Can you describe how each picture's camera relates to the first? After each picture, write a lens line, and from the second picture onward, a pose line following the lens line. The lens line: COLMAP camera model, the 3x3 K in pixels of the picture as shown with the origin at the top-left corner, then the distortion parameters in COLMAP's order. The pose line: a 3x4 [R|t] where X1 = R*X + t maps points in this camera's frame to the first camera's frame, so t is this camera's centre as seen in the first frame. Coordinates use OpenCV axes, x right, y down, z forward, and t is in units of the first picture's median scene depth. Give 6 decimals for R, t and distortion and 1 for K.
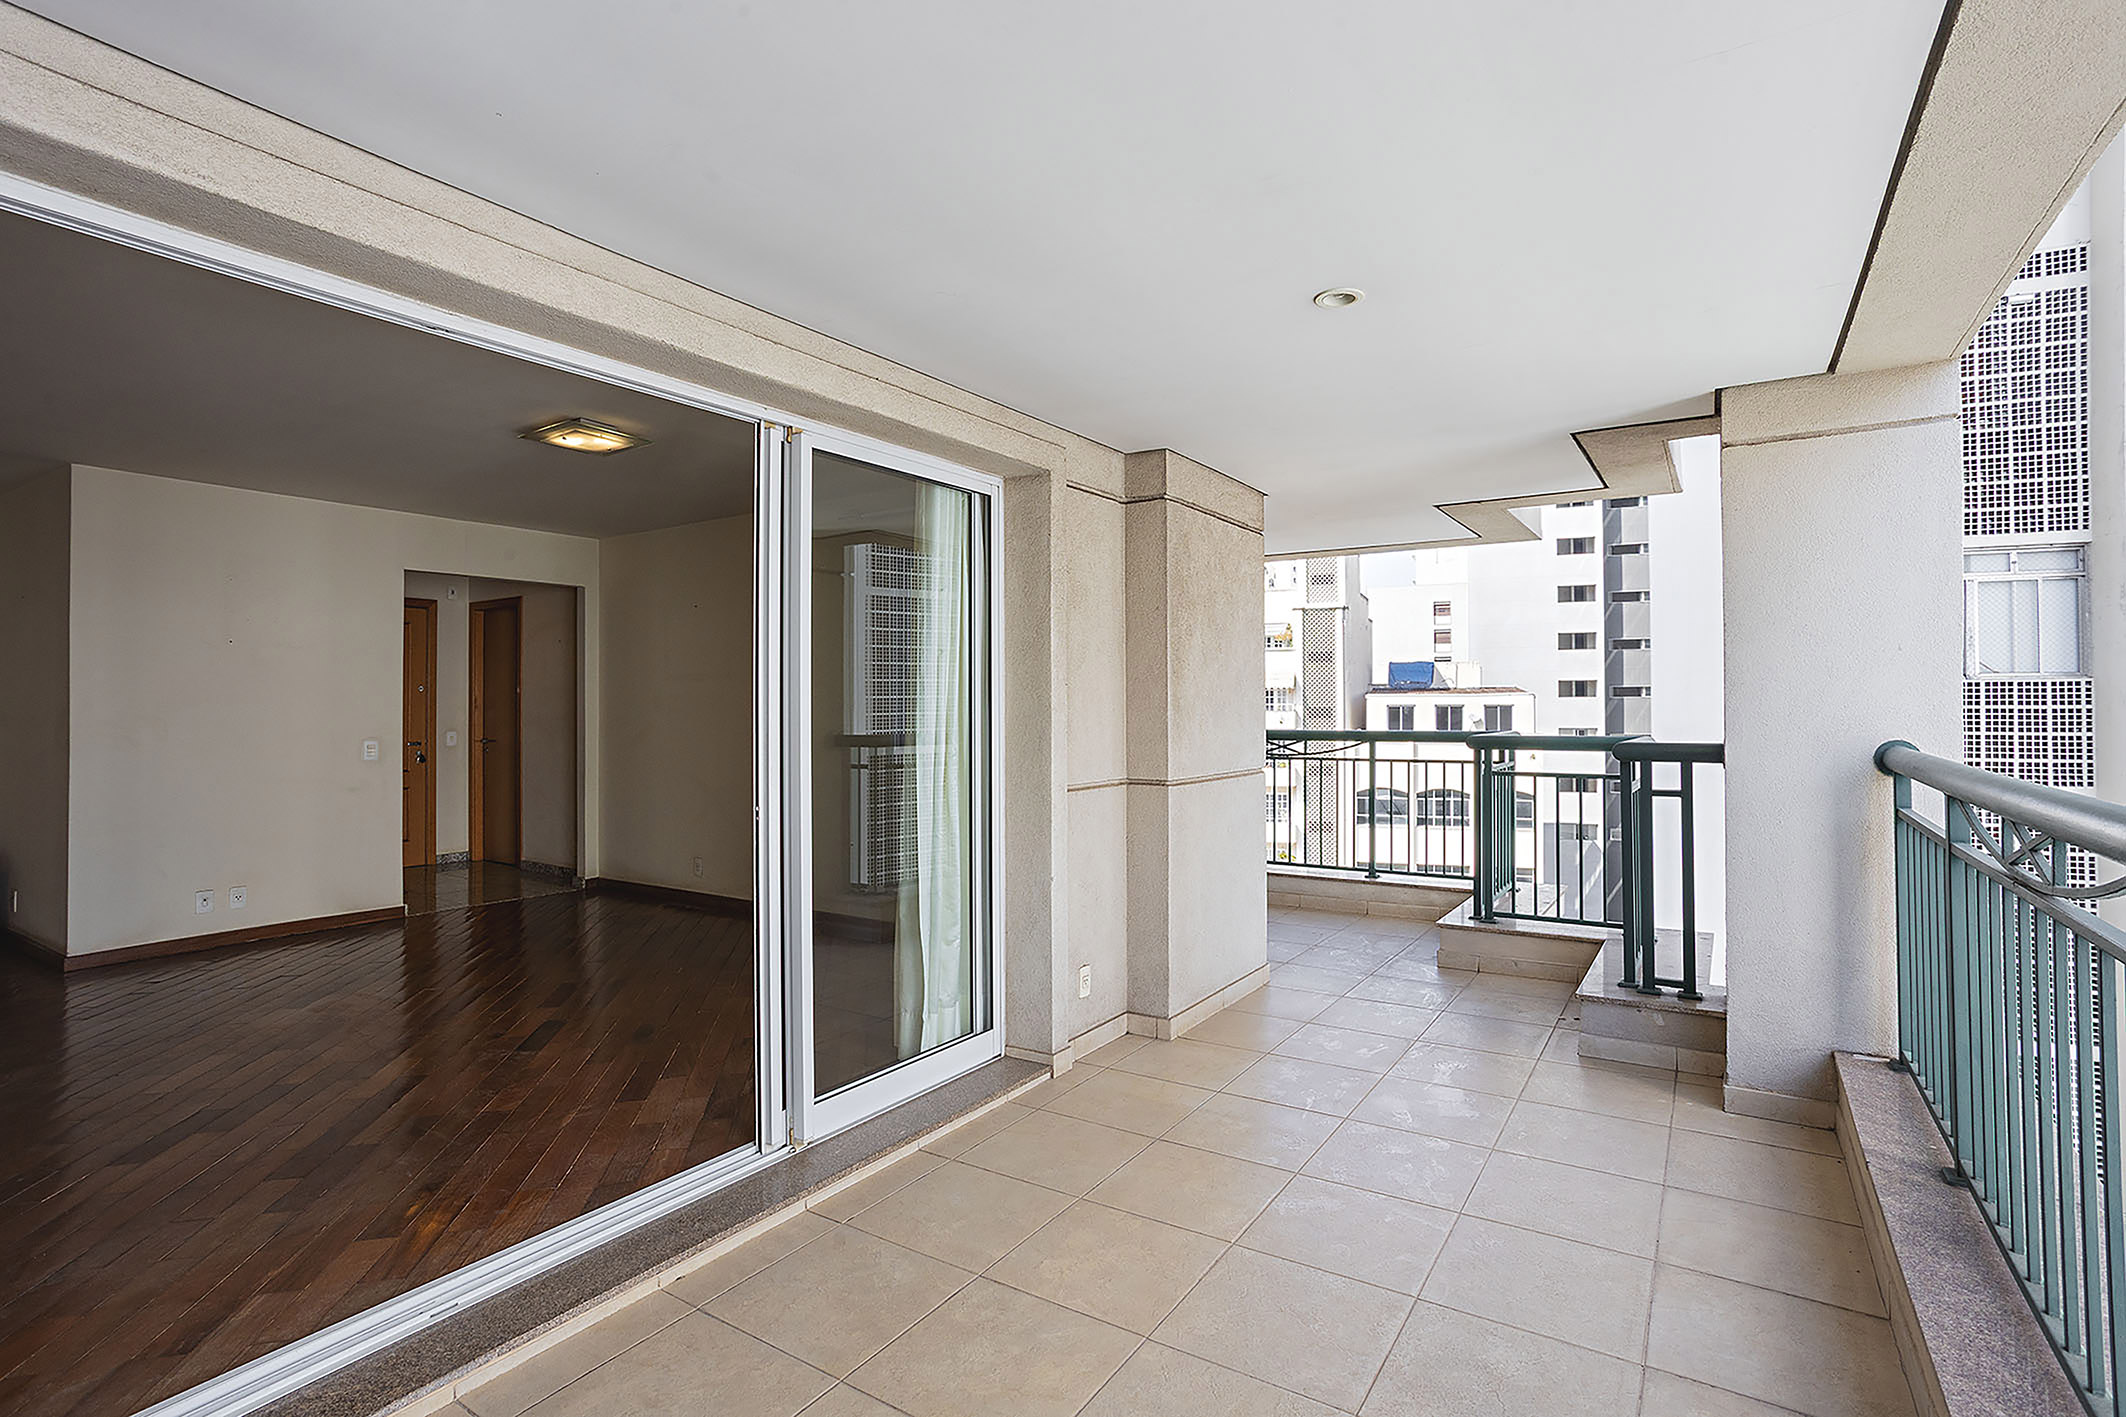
lens RADIAL K [[1020.6, 0, 1063.0], [0, 1020.6, 708.5], [0, 0, 1]] dist [-0.068569, 0.063654]
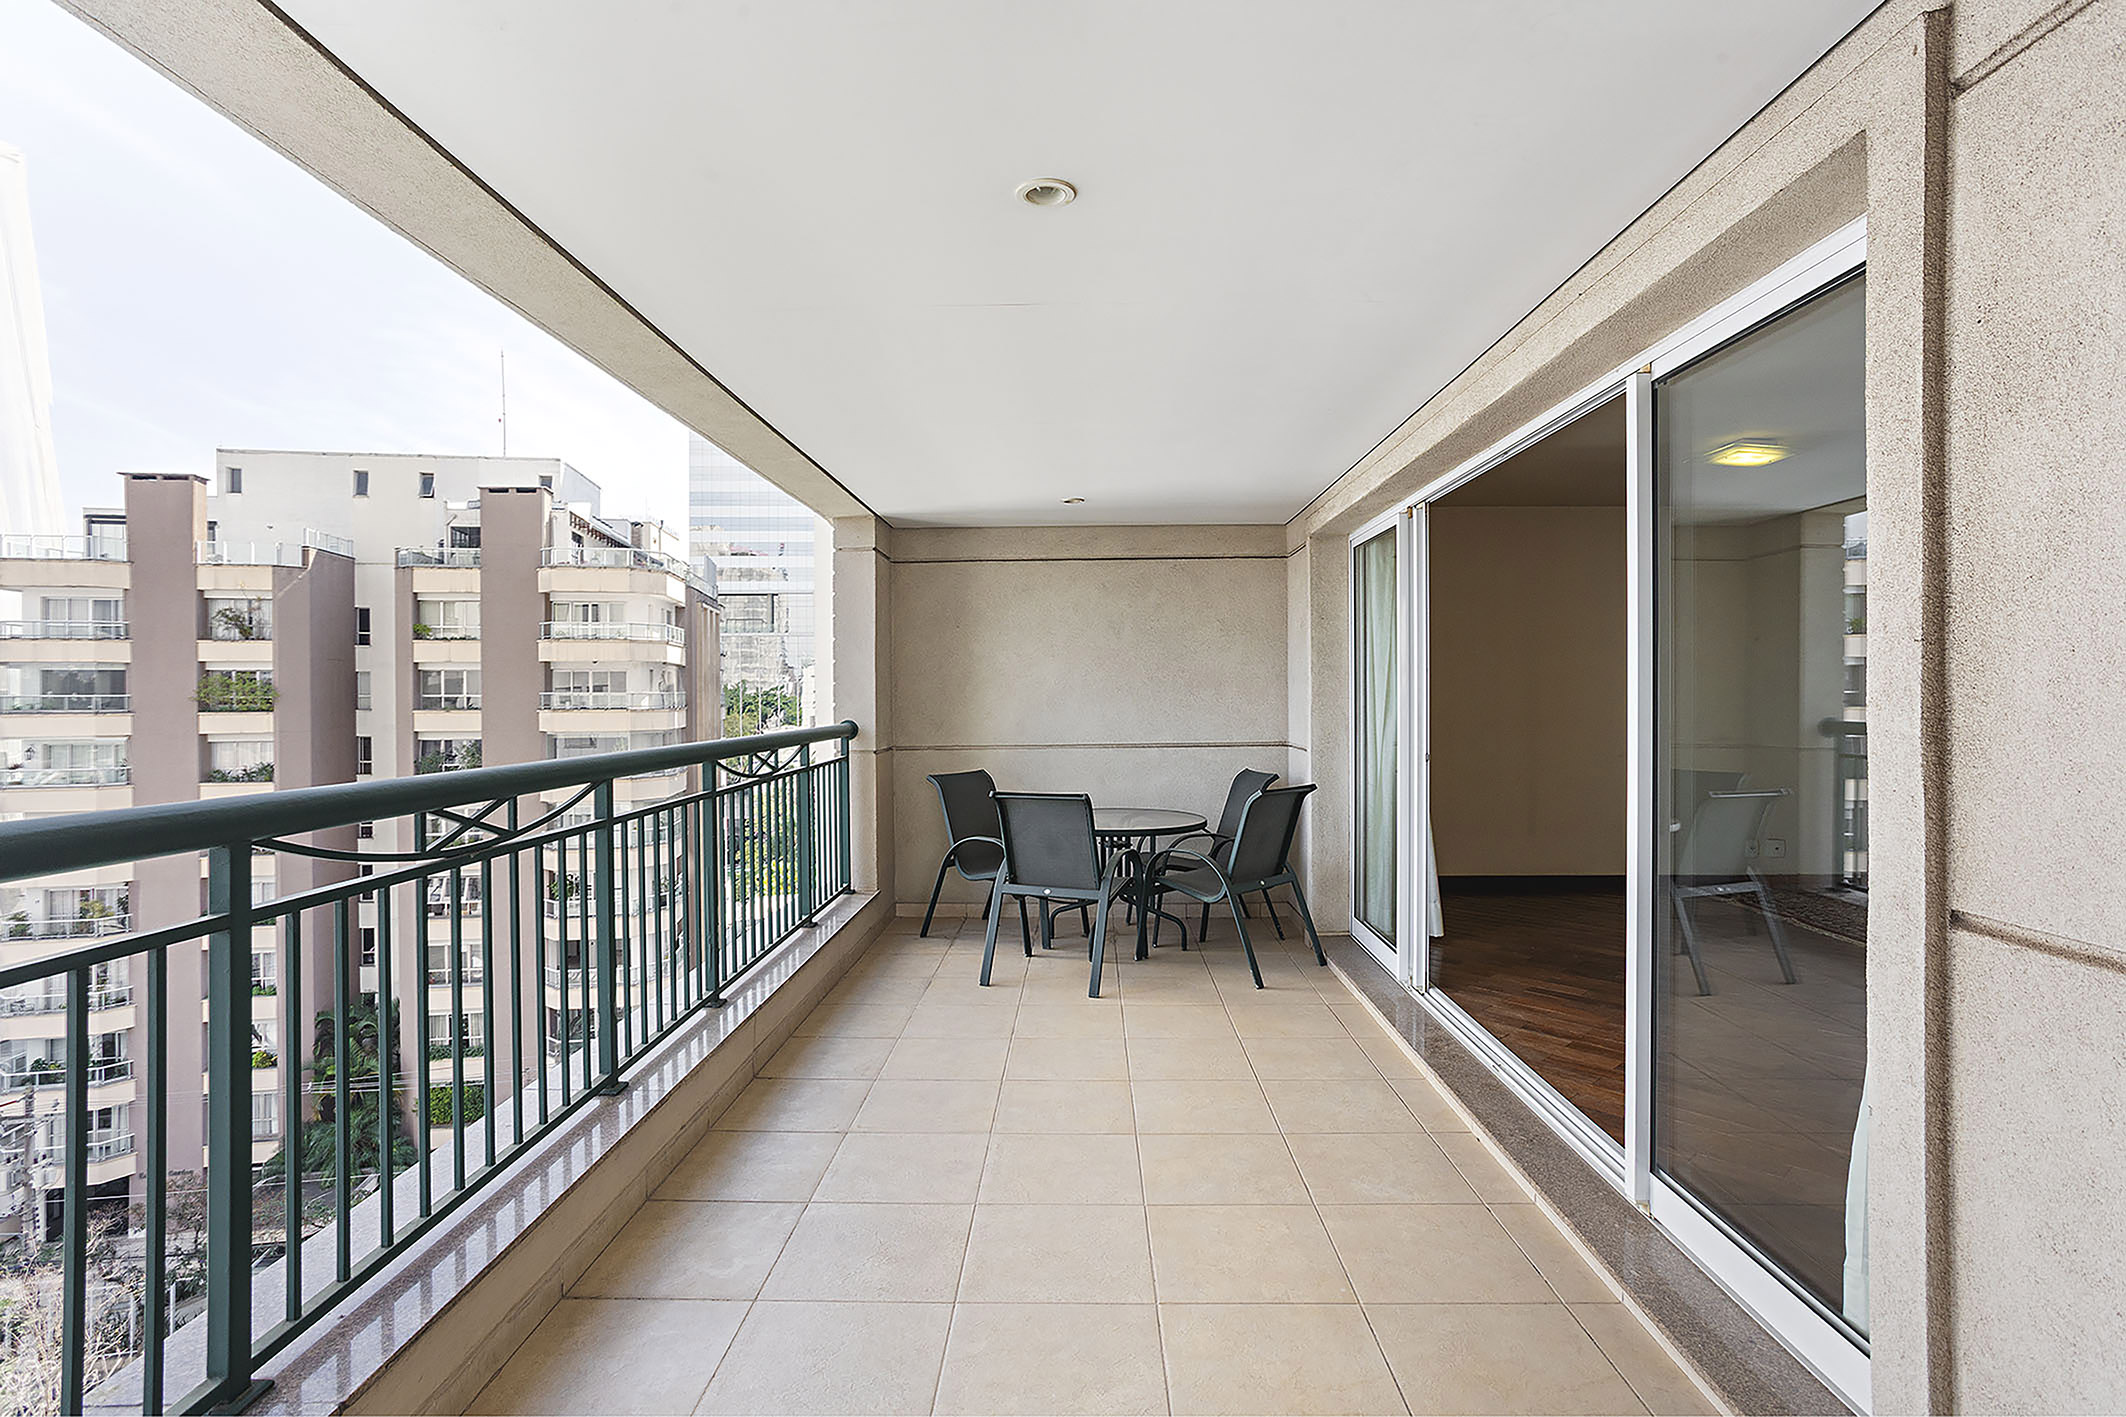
lens RADIAL K [[1066.0, 0, 1063.0], [0, 1066.0, 708.5], [0, 0, 1]] dist [-0.017255, 0.000622]
pose [[-0.849004, 0.016611, -0.528125, 0.487917], [0.009112, 0.999817, 0.016799, -0.007811], [0.528308, 0.009450, -0.849000, 1.172149]]
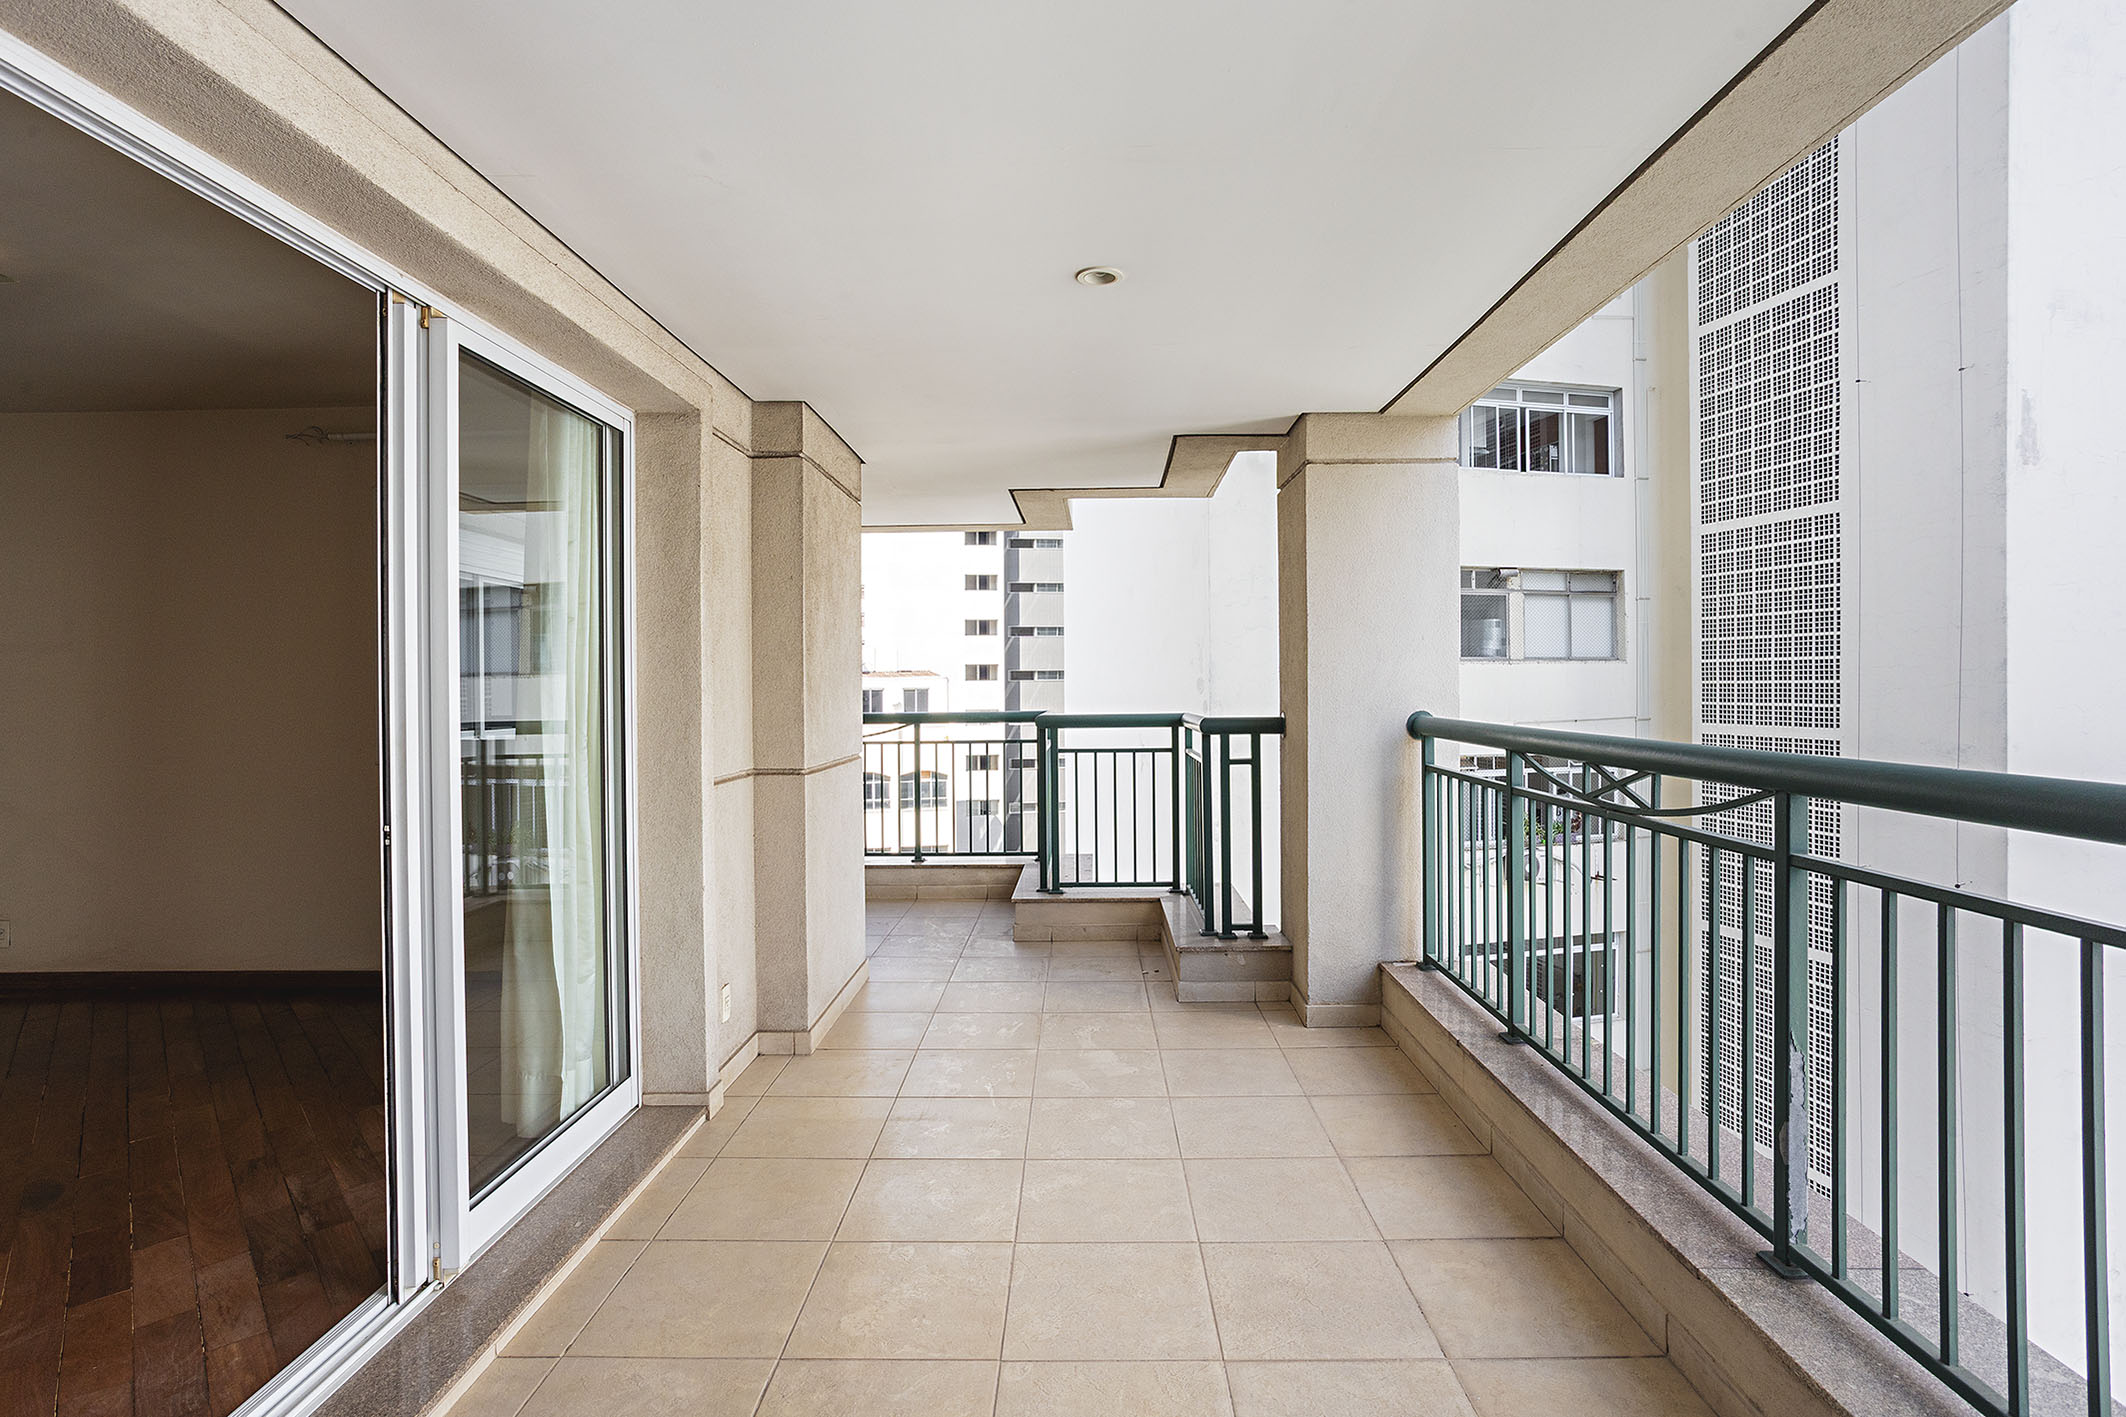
lens RADIAL K [[1066.0, 0, 1063.0], [0, 1066.0, 708.5], [0, 0, 1]] dist [-0.017255, 0.000622]
pose [[0.852698, -0.013967, 0.522218, -0.206681], [0.006314, 0.999845, 0.016431, 0.002799], [-0.522367, -0.010713, 0.852654, 0.074535]]
